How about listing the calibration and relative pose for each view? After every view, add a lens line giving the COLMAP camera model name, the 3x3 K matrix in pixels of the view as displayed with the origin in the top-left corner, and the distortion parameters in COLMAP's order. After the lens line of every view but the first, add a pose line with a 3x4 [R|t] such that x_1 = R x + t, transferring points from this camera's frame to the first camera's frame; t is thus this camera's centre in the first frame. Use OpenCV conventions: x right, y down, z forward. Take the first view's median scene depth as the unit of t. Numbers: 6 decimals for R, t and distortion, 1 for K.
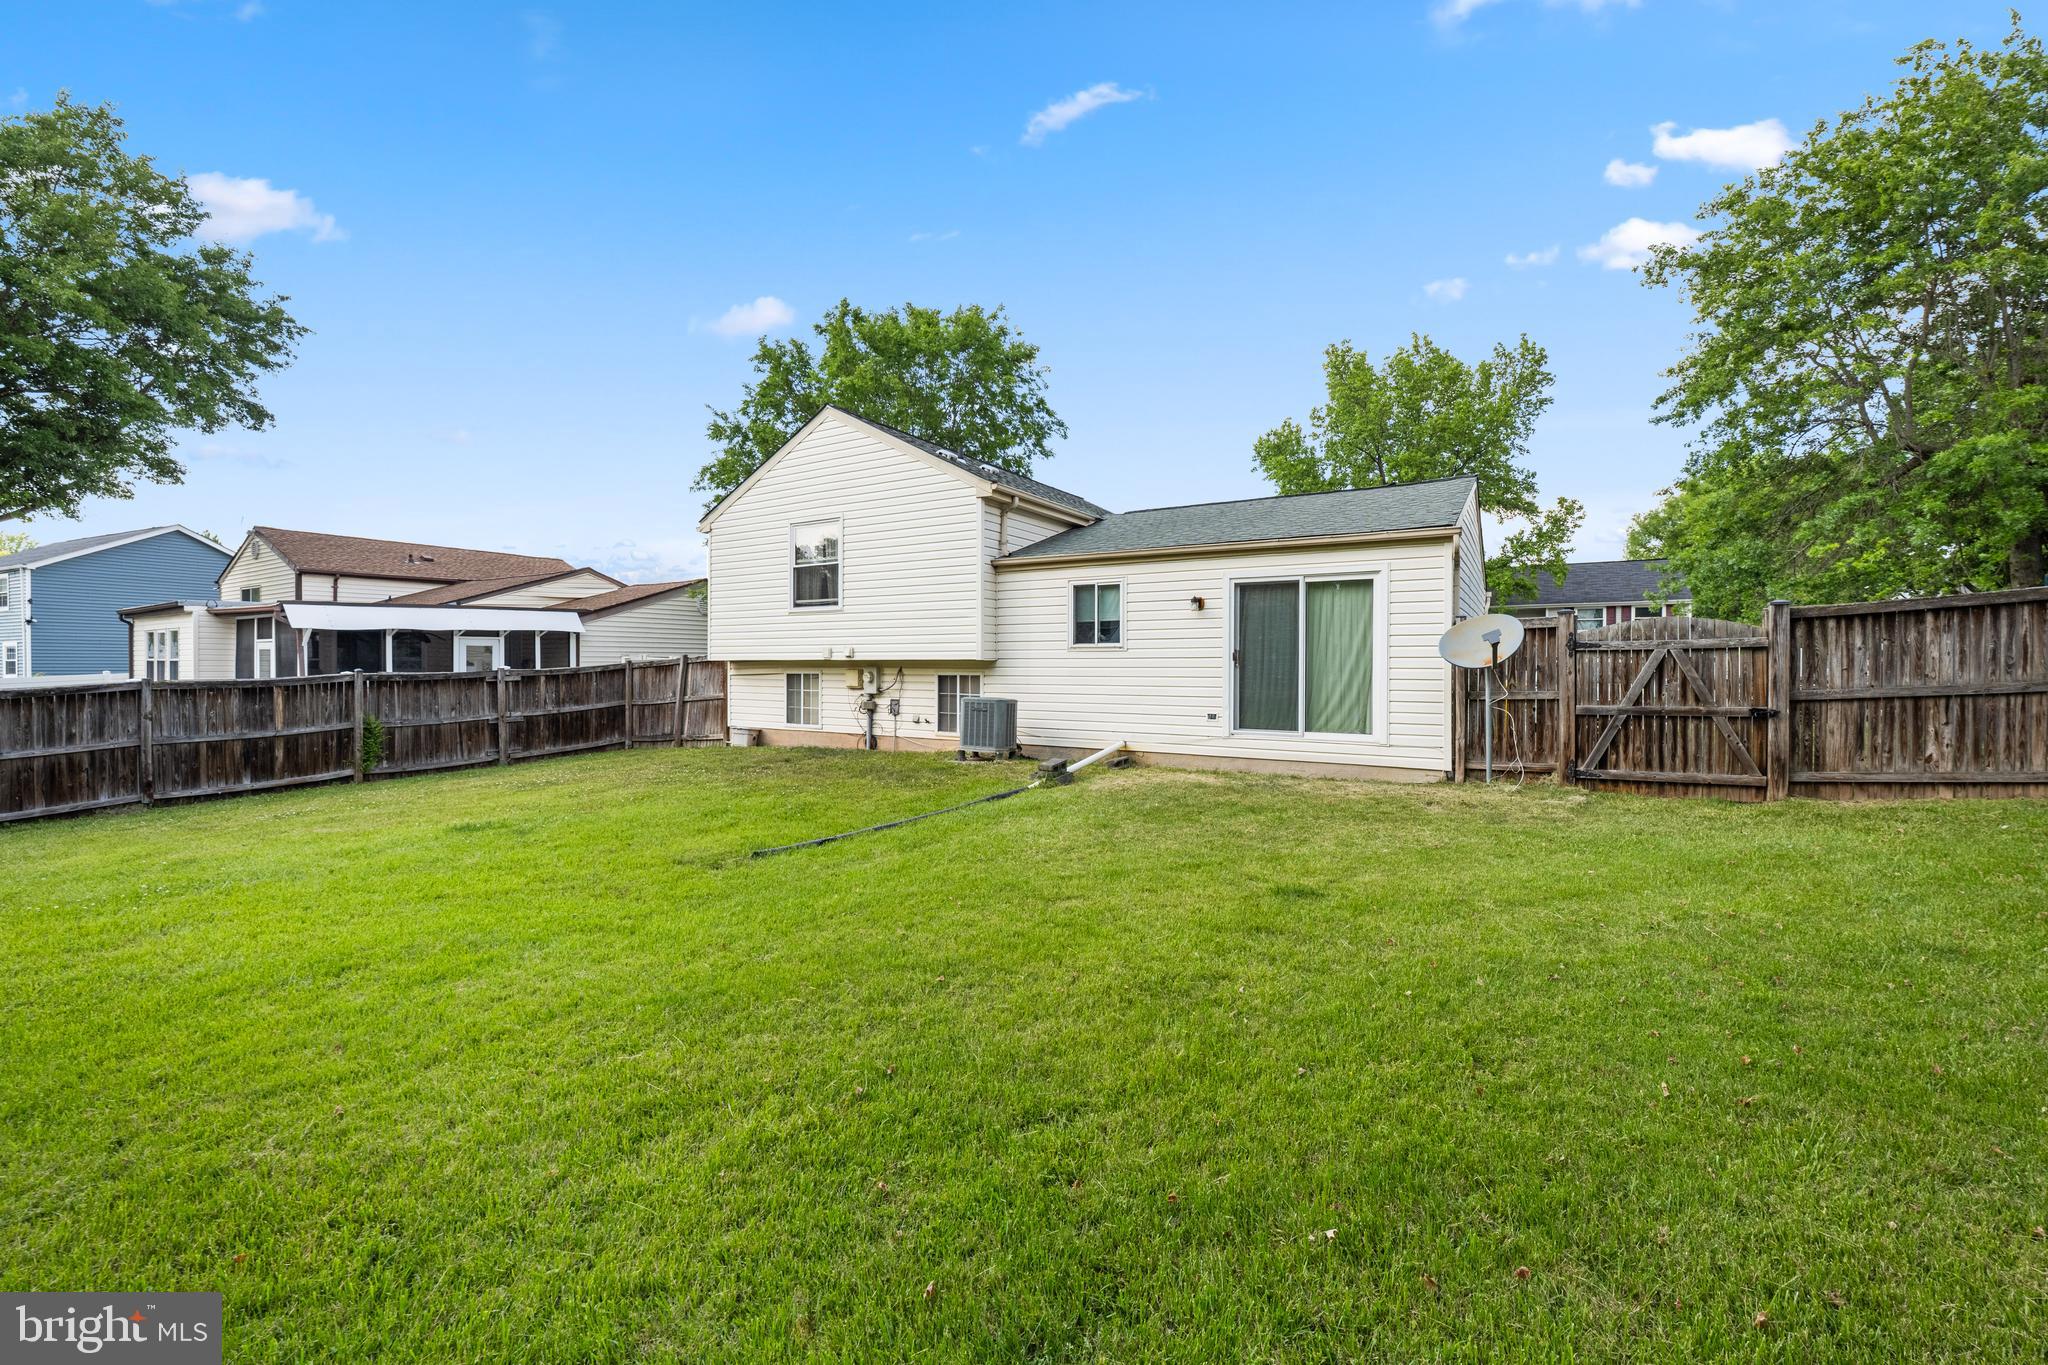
lens RADIAL K [[822.3, 0, 1017.3], [0, 822.3, 663.1], [0, 0, 1]] dist [-0.007627, -0.000050]
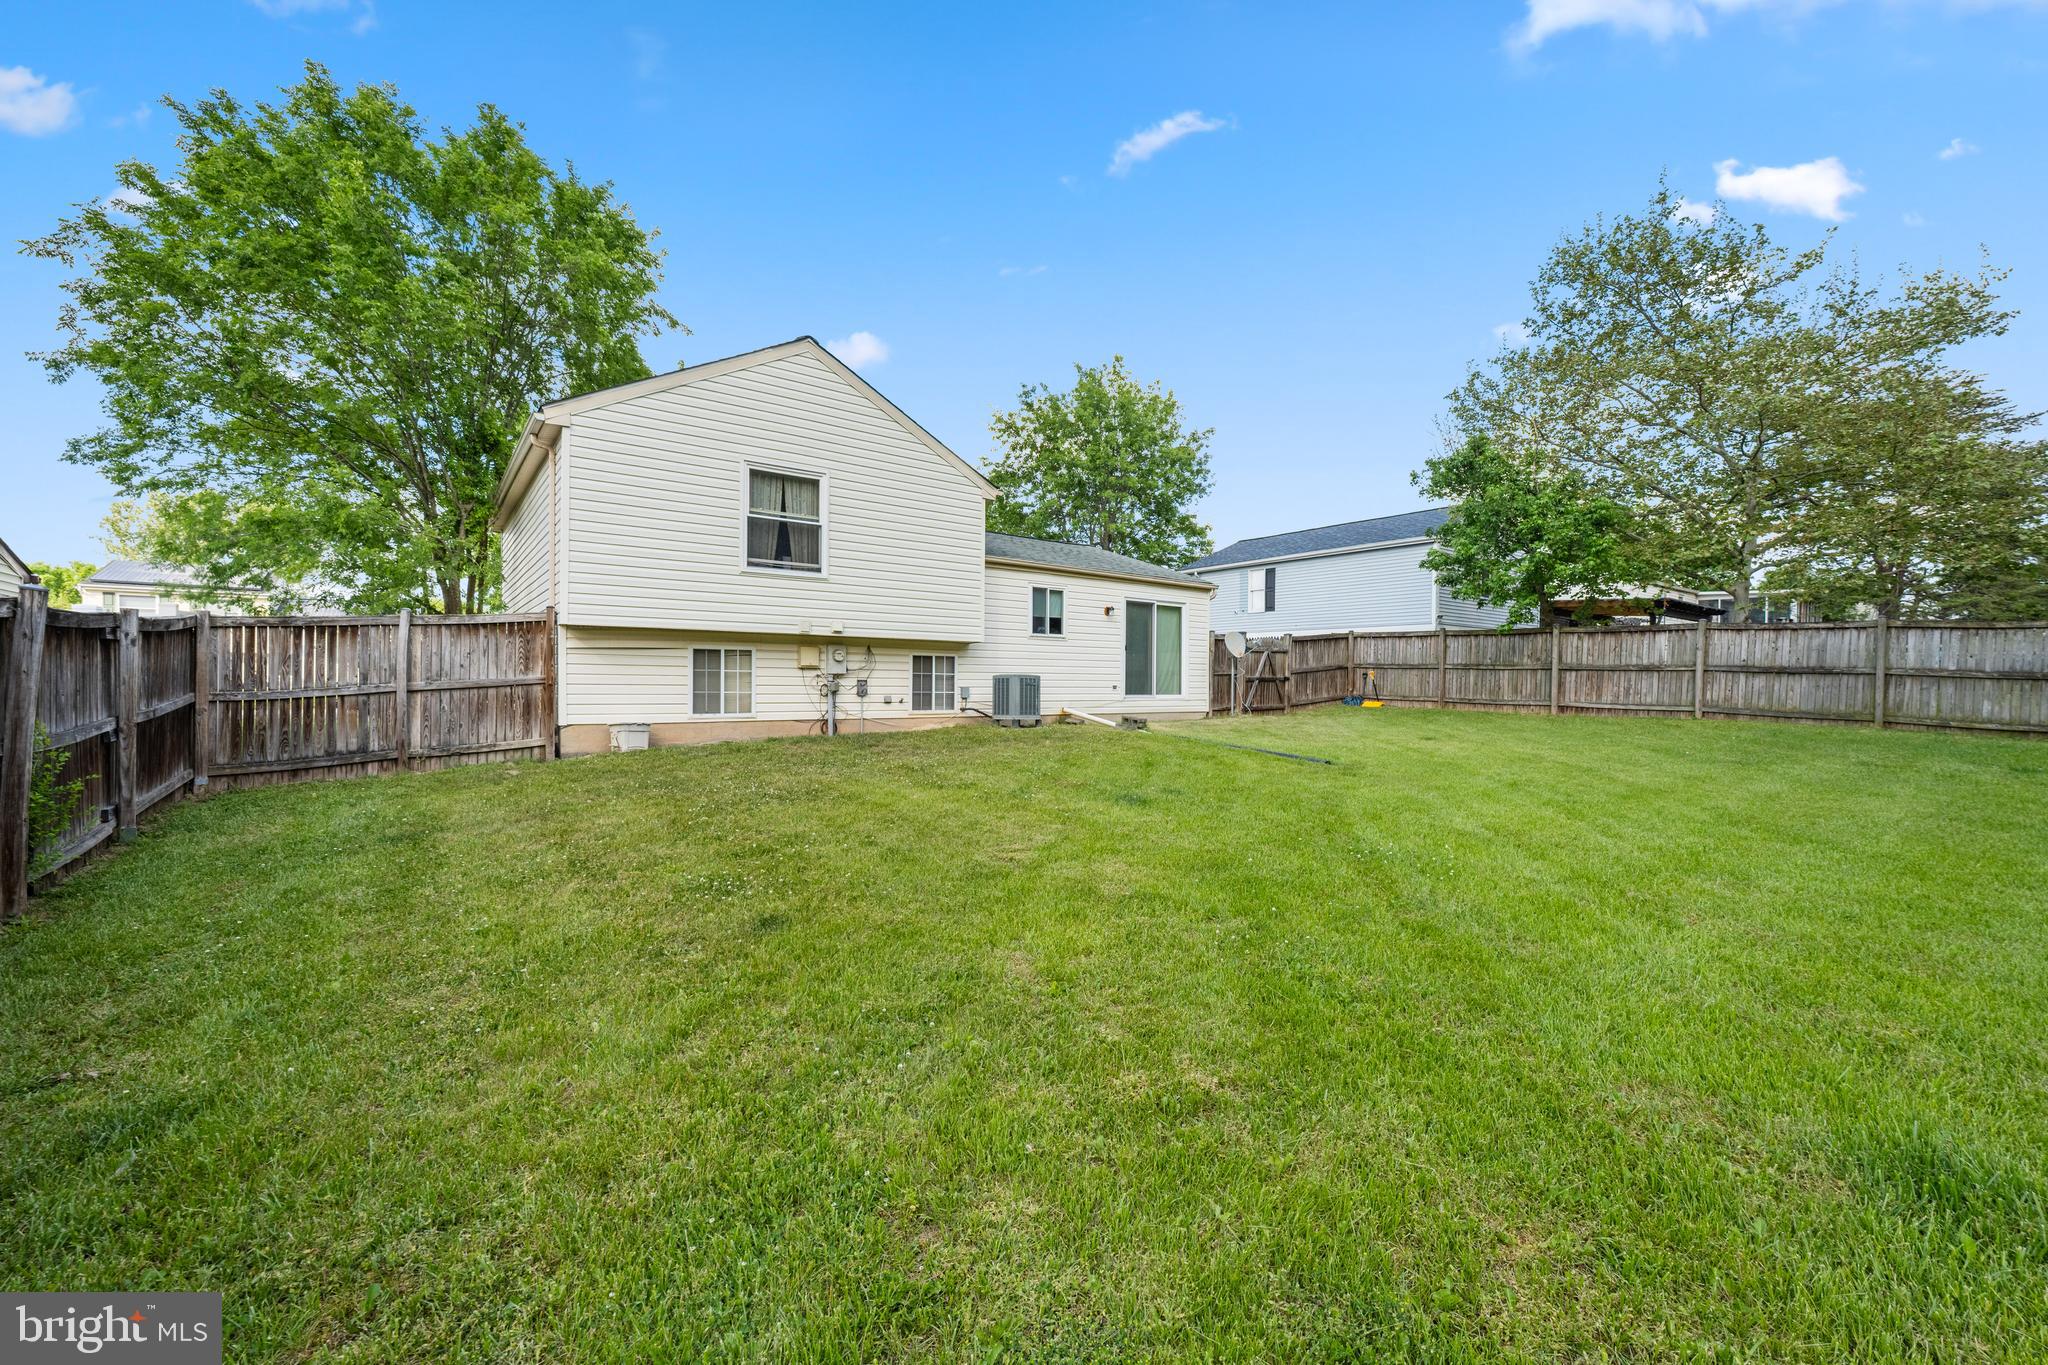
lens RADIAL K [[822.3, 0, 1020.7], [0, 822.3, 679.0], [0, 0, 1]] dist [-0.007627, -0.000050]
pose [[0.357911, 0.004879, 0.933743, -0.971350], [-0.010278, 0.999946, -0.001285, 0.042585], [-0.933699, -0.009138, 0.357942, 0.488440]]
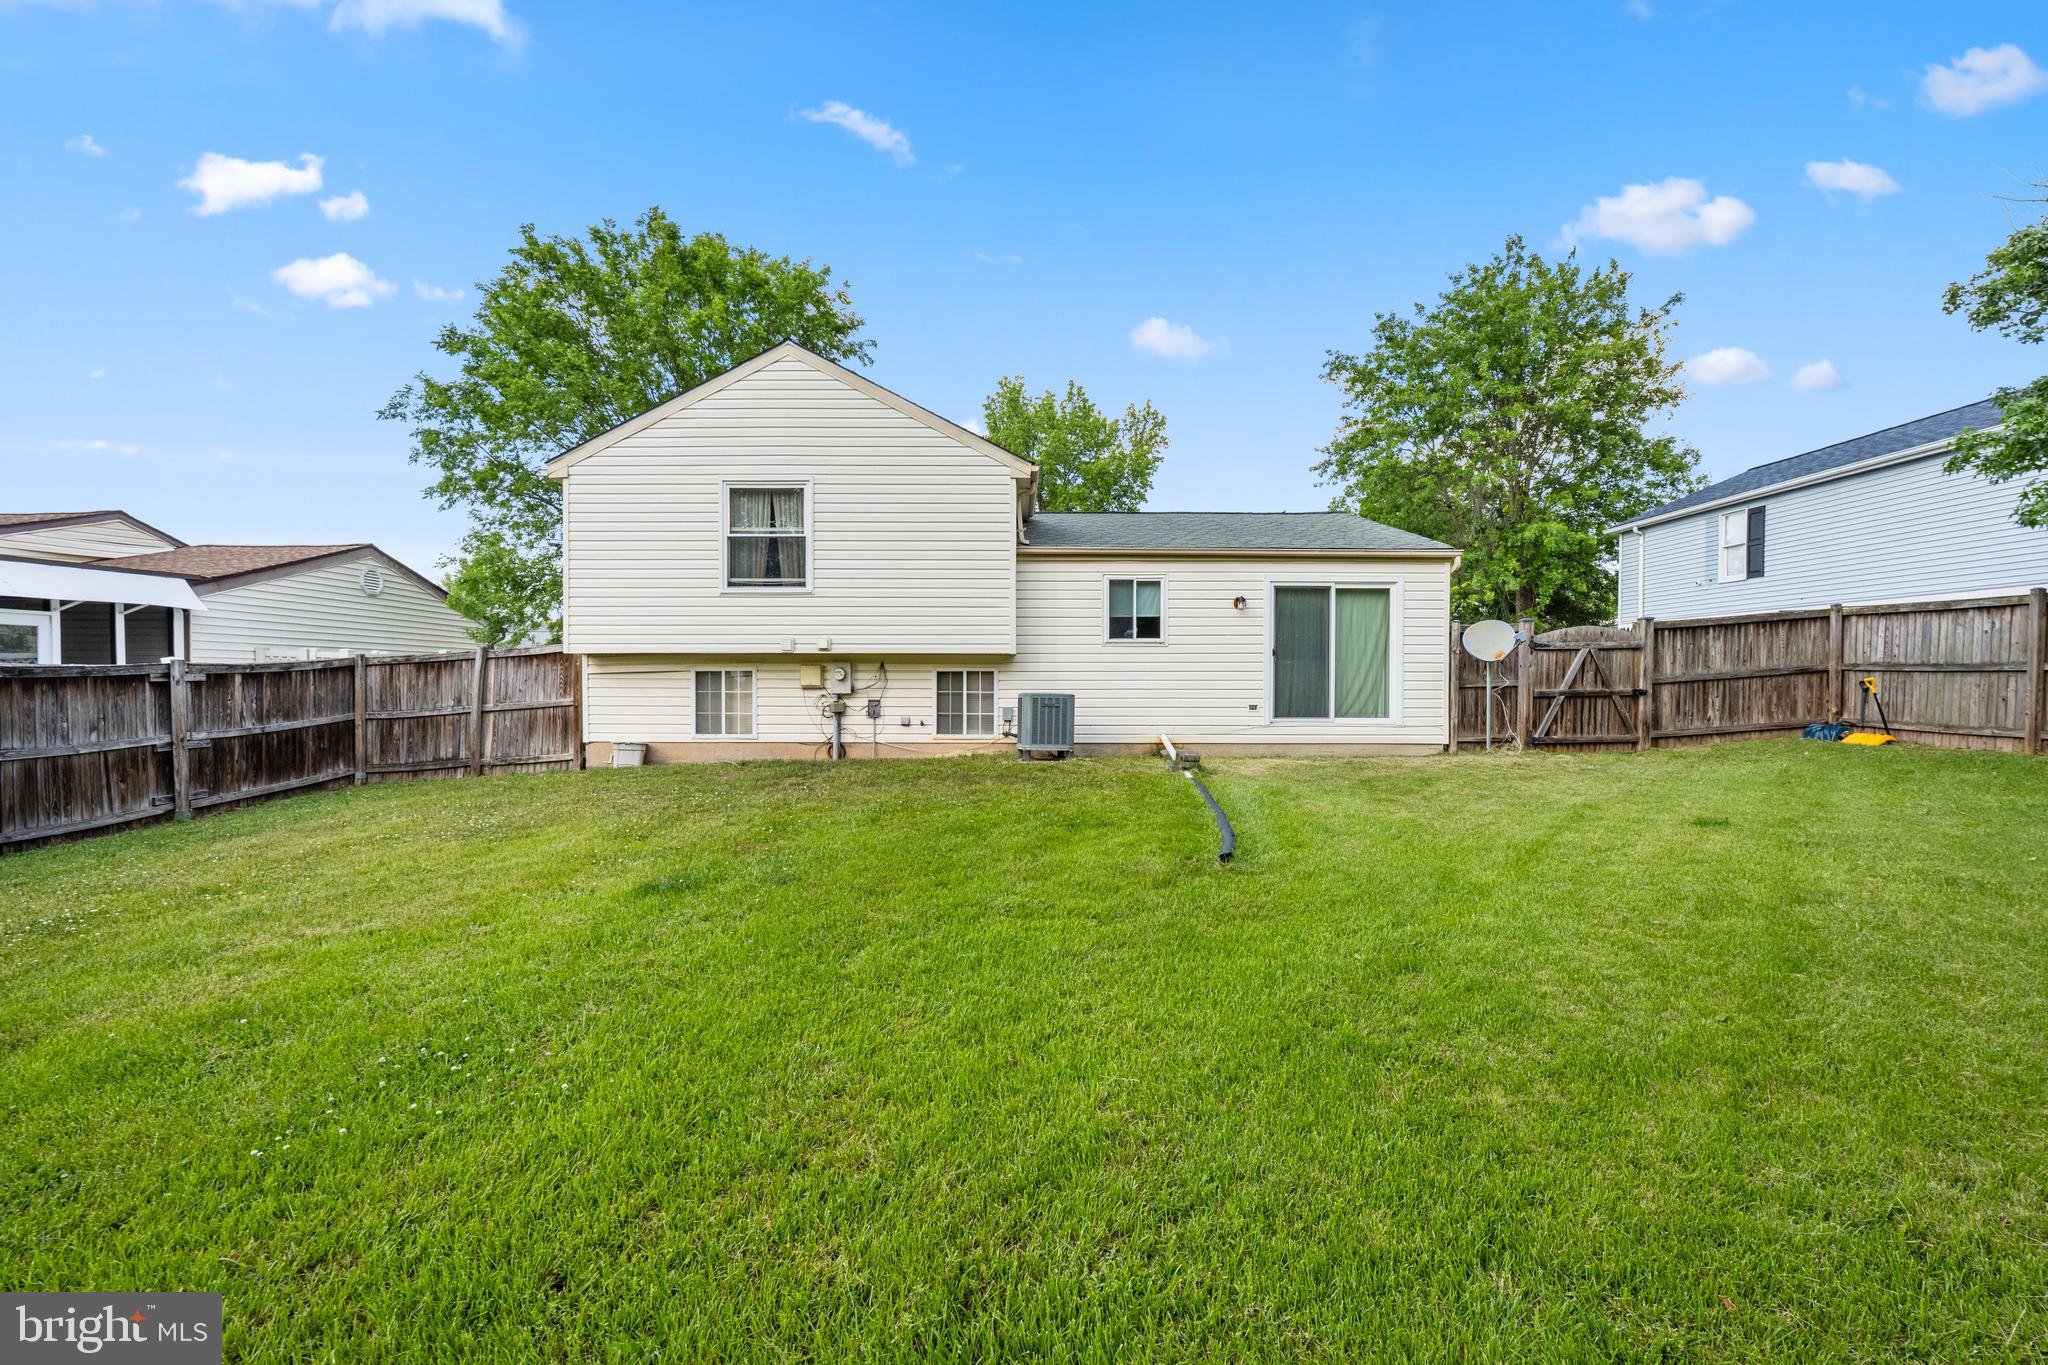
lens RADIAL K [[822.3, 0, 1002.8], [0, 822.3, 690.4], [0, 0, 1]] dist [-0.007627, -0.000050]
pose [[0.850950, -0.005476, 0.525219, -0.488150], [-0.001064, 0.999926, 0.012148, 0.023632], [-0.525246, -0.010896, 0.850880, 0.192669]]
